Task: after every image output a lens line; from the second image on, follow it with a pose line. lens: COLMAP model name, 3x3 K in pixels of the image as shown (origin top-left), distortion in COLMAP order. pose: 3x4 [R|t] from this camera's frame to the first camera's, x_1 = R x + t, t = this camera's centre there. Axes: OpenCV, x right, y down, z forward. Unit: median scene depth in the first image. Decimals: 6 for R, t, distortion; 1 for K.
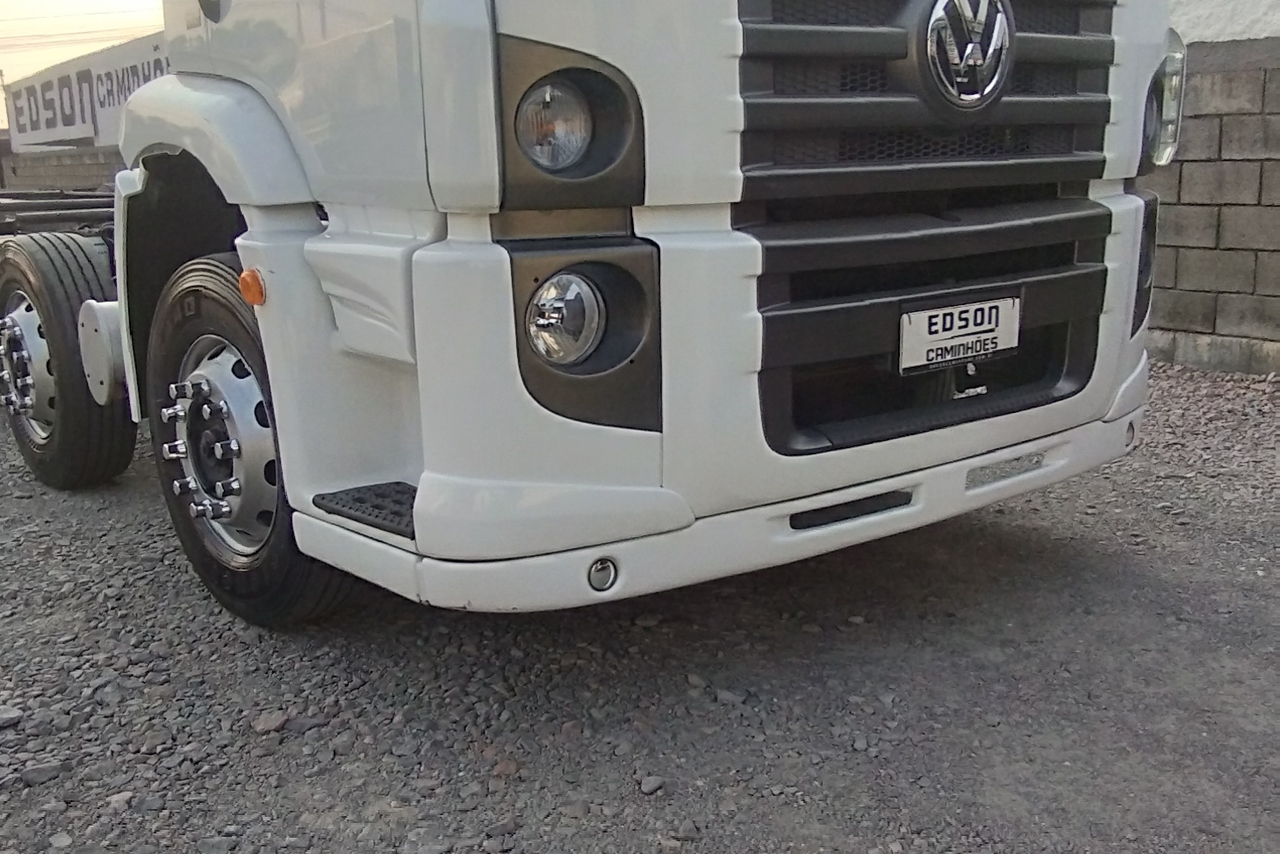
lens RADIAL K [[1347.9, 0, 648.8], [0, 1347.9, 439.2], [0, 0, 1]] dist [-0.016800, 0.000000]
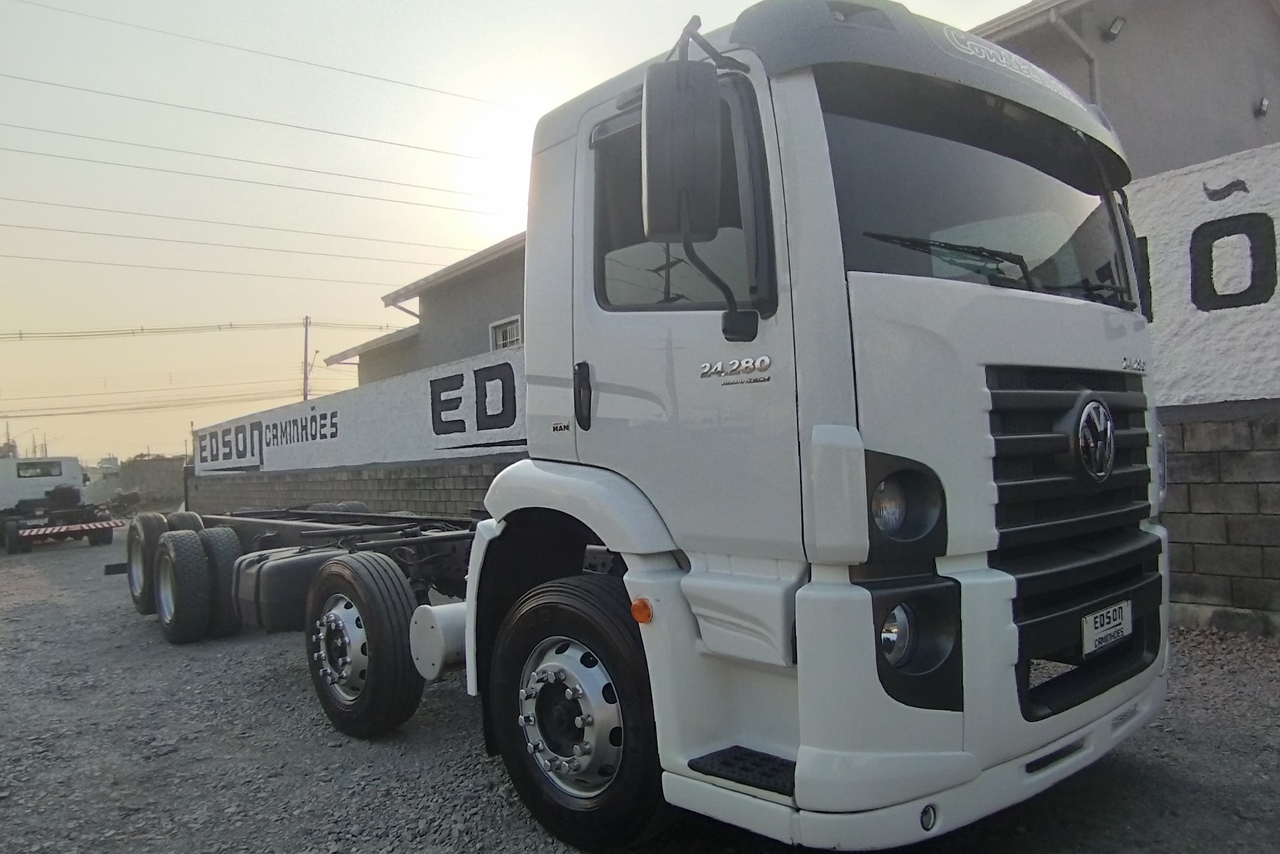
lens RADIAL K [[889.4, 0, 648.4], [0, 889.4, 424.6], [0, 0, 1]] dist [-0.000672, -0.014412]
pose [[0.997683, -0.015097, 0.066344, -0.329375], [0.031145, 0.968252, -0.248028, -0.065675], [-0.060493, 0.249519, 0.966479, 0.019766]]
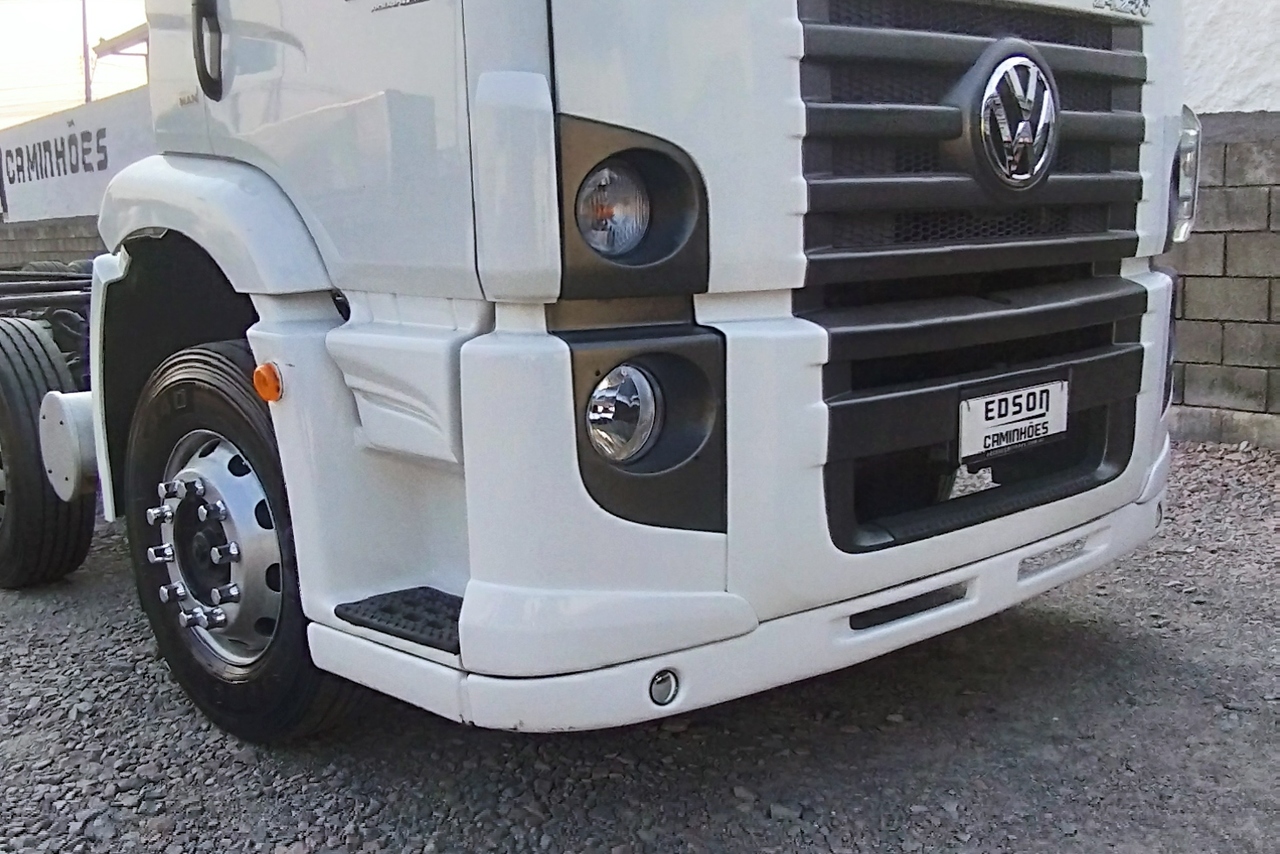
lens RADIAL K [[1347.9, 0, 637.6], [0, 1347.9, 421.2], [0, 0, 1]] dist [-0.016800, 0.000000]
pose [[0.998069, -0.015674, 0.060106, -0.091327], [0.019483, 0.997803, -0.063318, -0.020768], [-0.058982, 0.064367, 0.996182, 0.058240]]
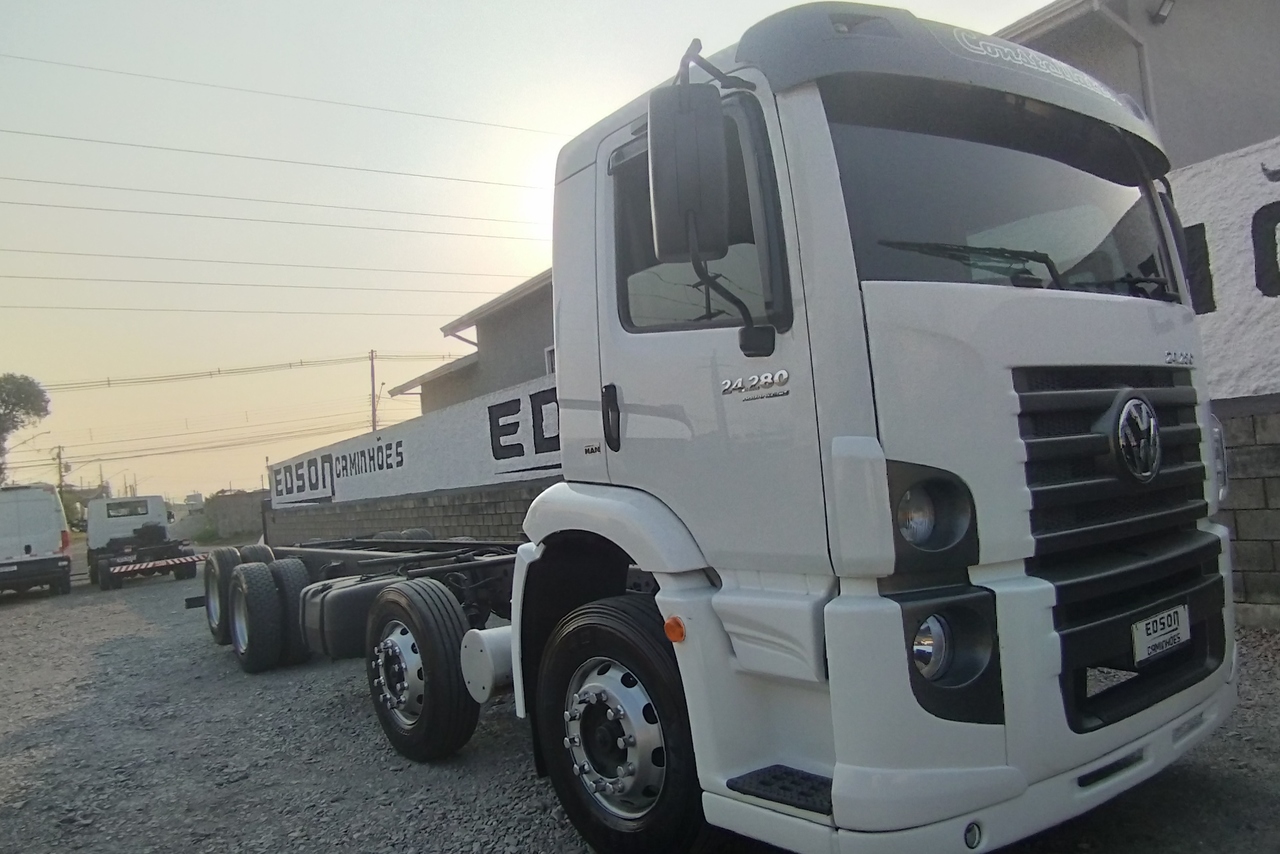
lens RADIAL K [[889.4, 0, 640.2], [0, 889.4, 421.3], [0, 0, 1]] dist [-0.000672, -0.014412]
pose [[0.998109, -0.060101, -0.012907, -0.289360], [0.054300, 0.960436, -0.273156, -0.065277], [0.028813, 0.271939, 0.961883, 0.011064]]
